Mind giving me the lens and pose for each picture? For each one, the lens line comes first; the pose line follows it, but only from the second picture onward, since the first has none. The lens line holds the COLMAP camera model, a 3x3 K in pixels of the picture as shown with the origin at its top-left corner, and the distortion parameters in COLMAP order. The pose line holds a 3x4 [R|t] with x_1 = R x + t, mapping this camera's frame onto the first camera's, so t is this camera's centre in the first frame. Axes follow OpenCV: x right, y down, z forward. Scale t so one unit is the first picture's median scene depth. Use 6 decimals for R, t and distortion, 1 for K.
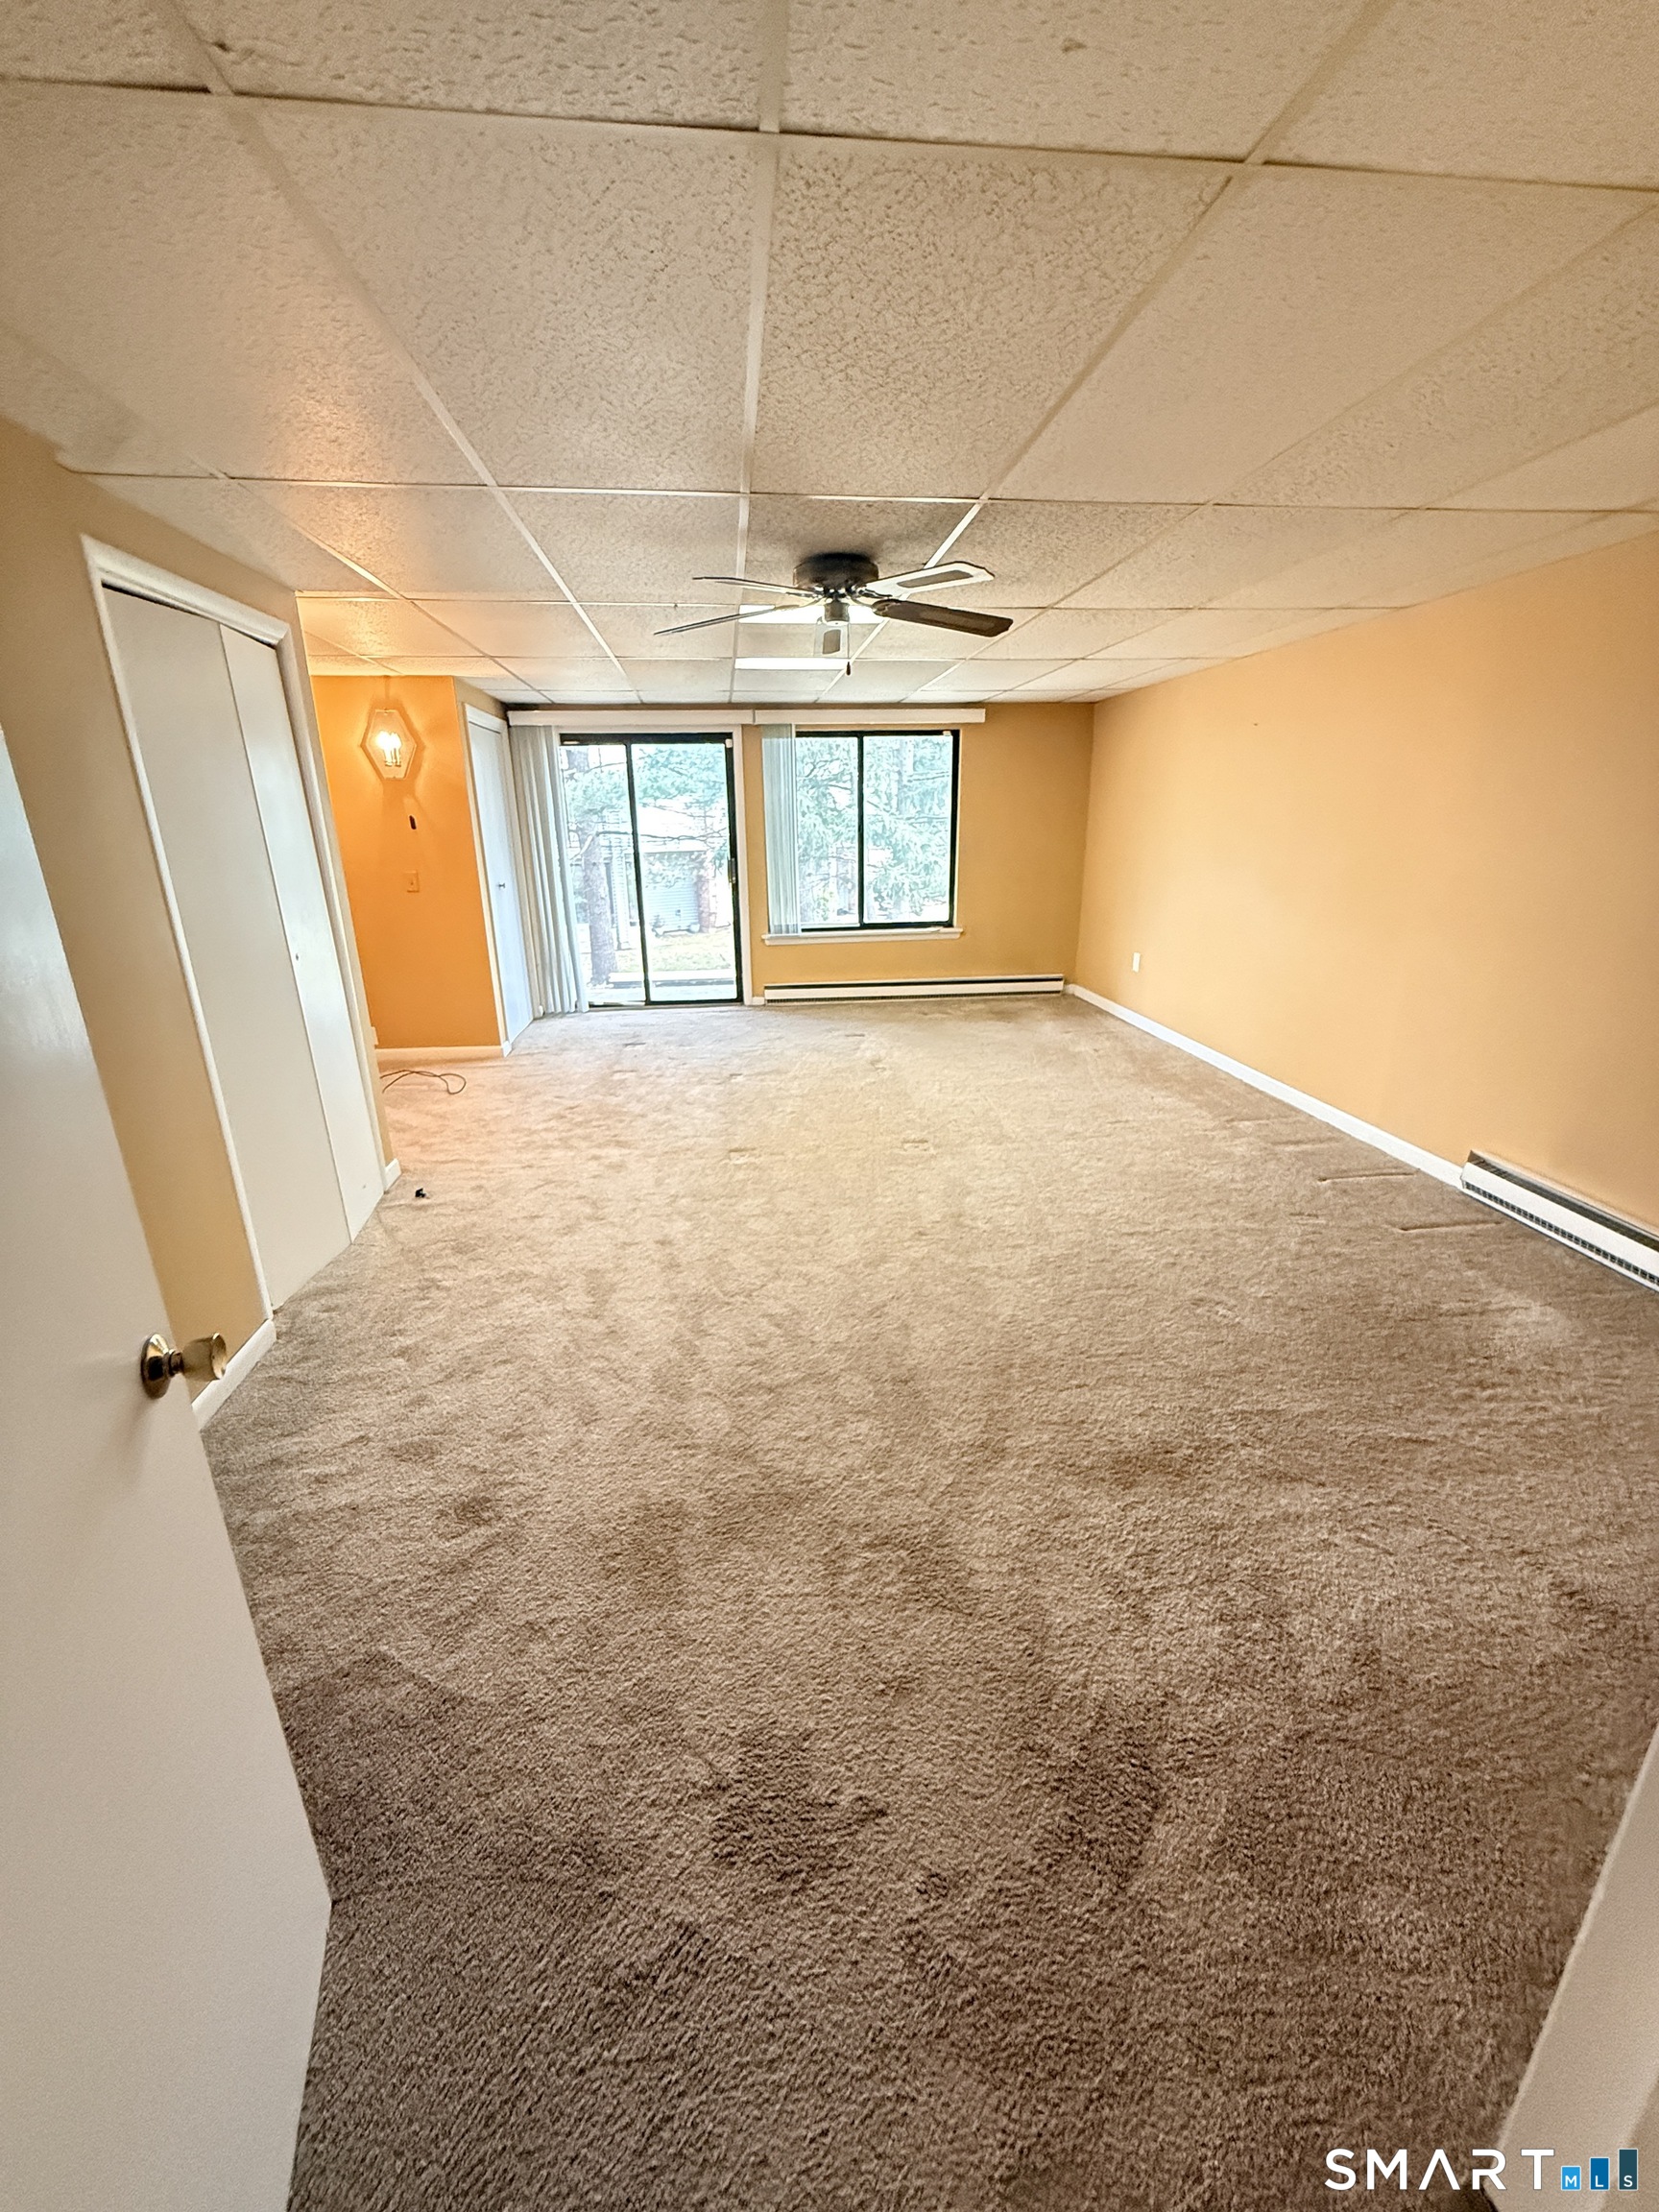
lens RADIAL K [[881.3, 0, 835.5], [0, 881.3, 1106.5], [0, 0, 1]] dist [-0.001844, 0.000093]
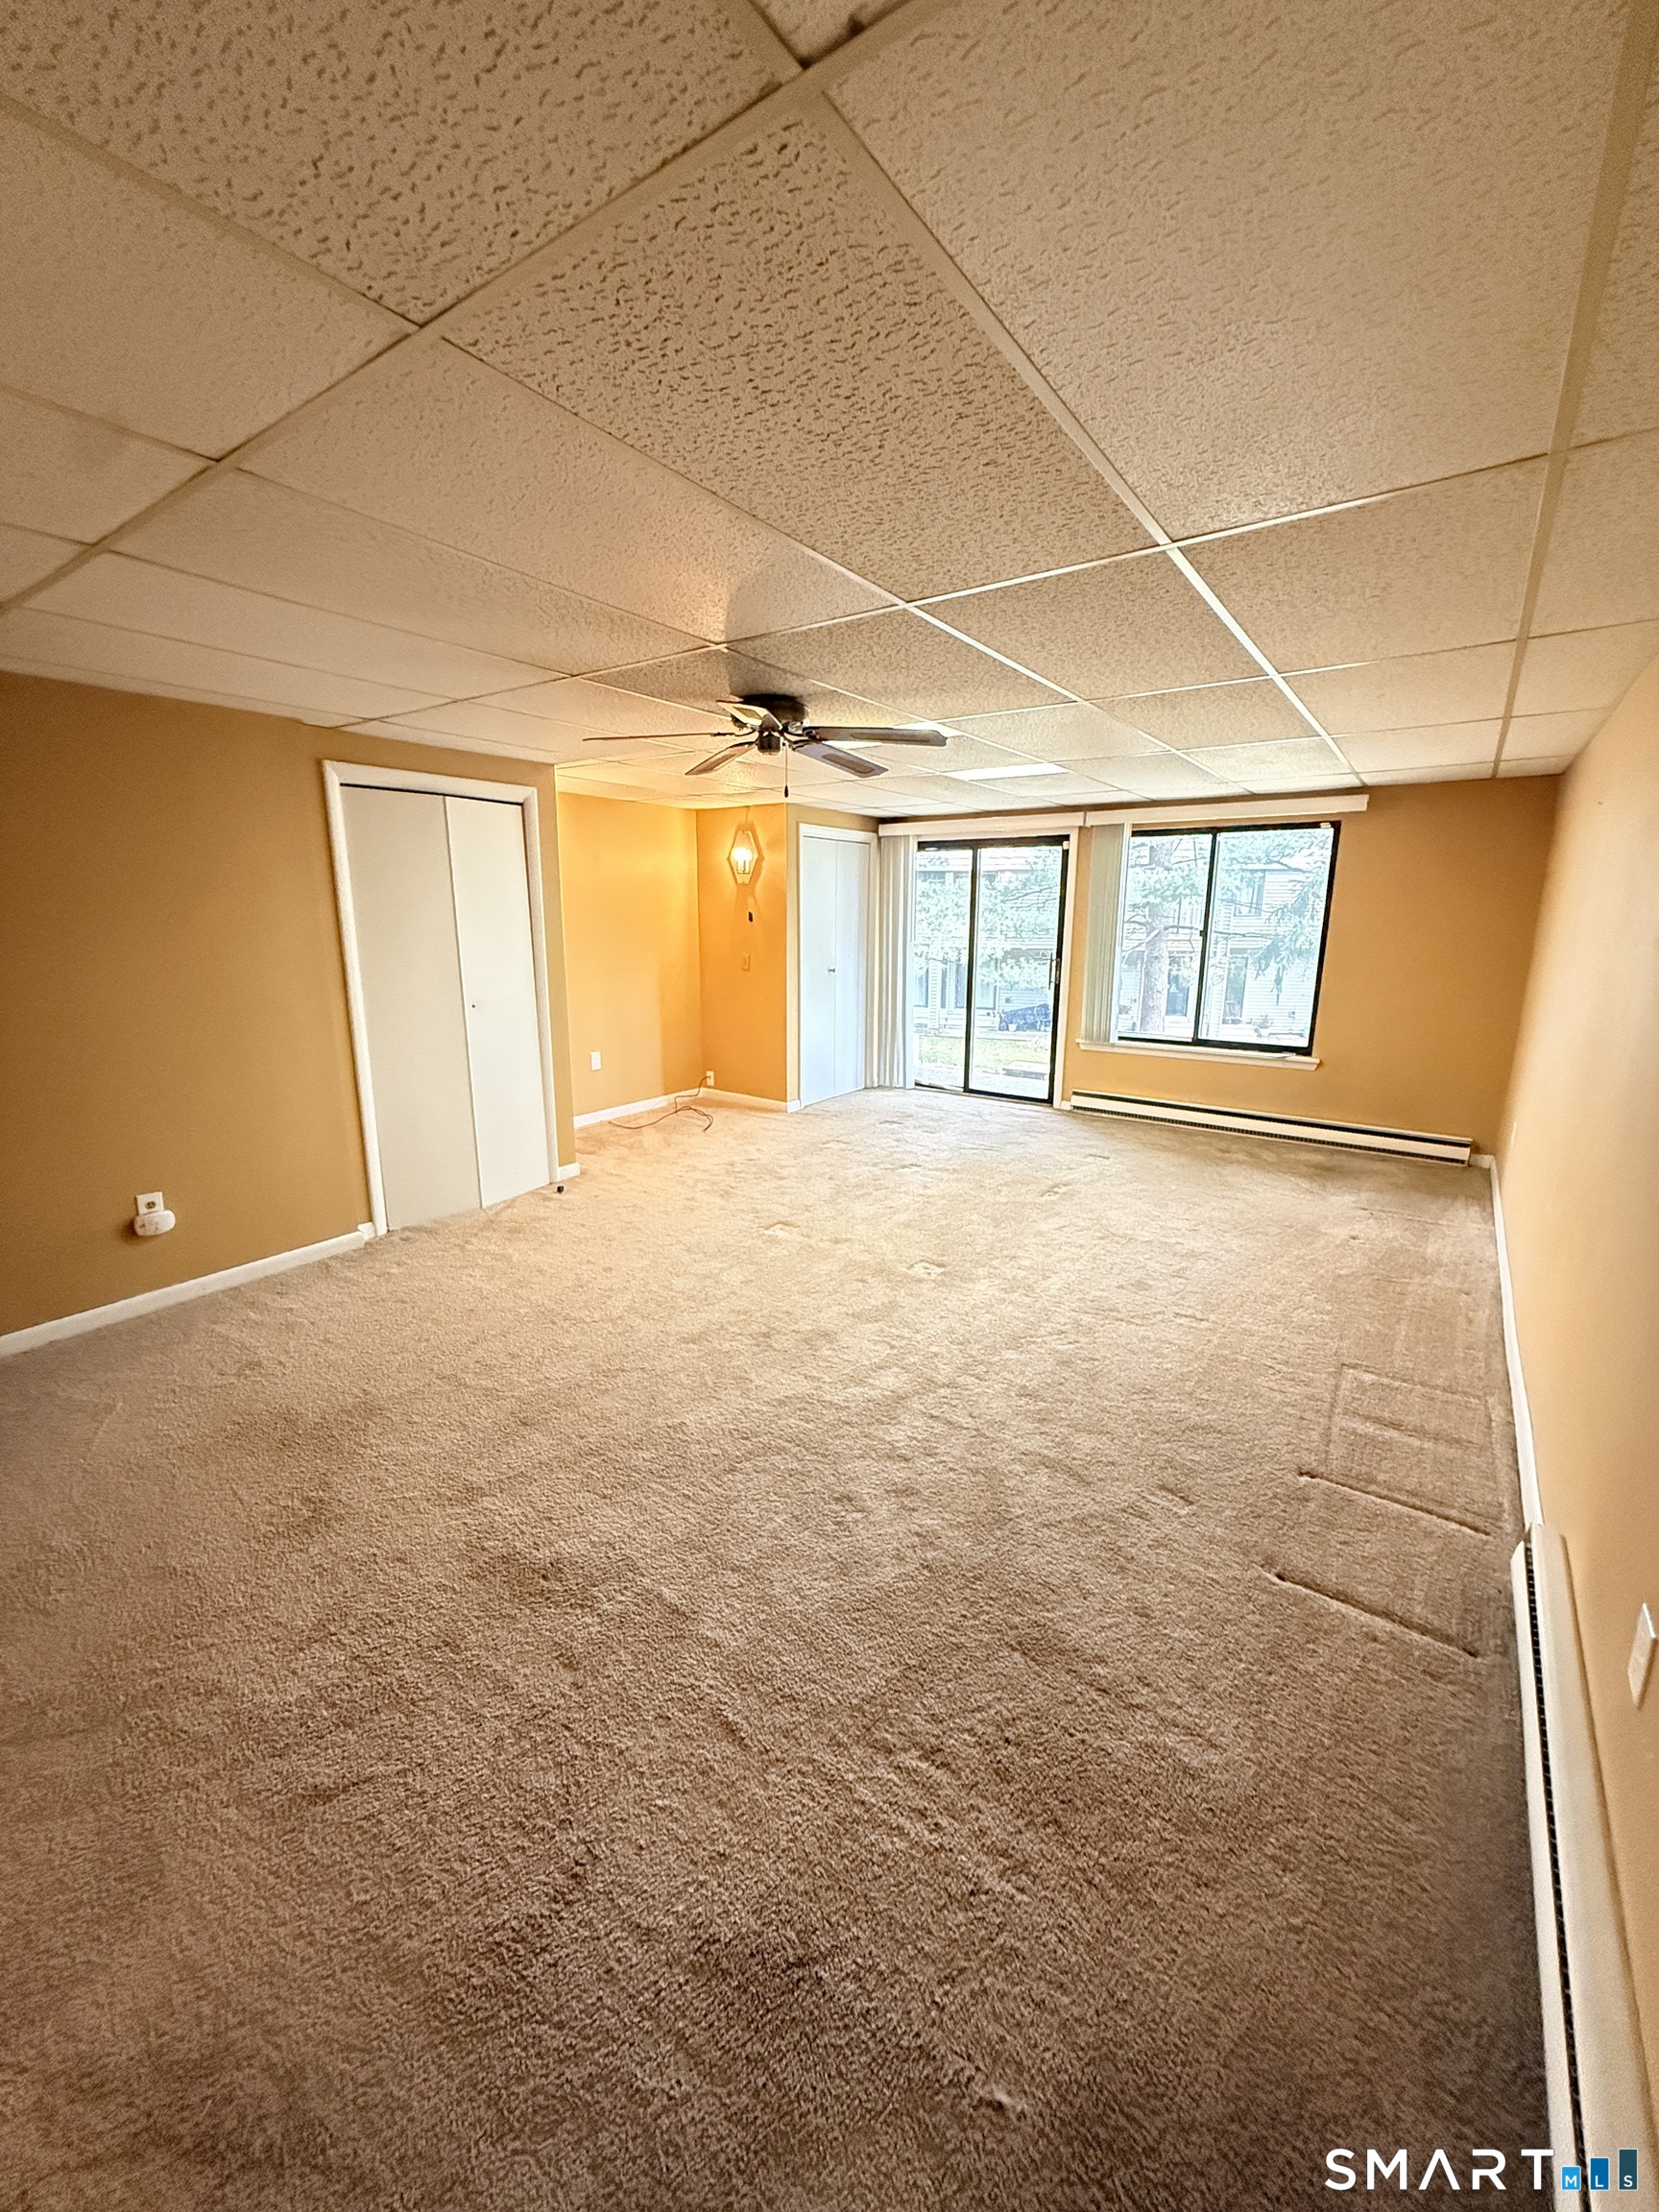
lens RADIAL K [[881.3, 0, 828.4], [0, 881.3, 1106.6], [0, 0, 1]] dist [-0.001844, 0.000093]
pose [[0.742922, 0.163229, -0.649171, 0.519381], [-0.224106, 0.974498, -0.011440, -0.076507], [0.630748, 0.153981, 0.760557, 0.172380]]
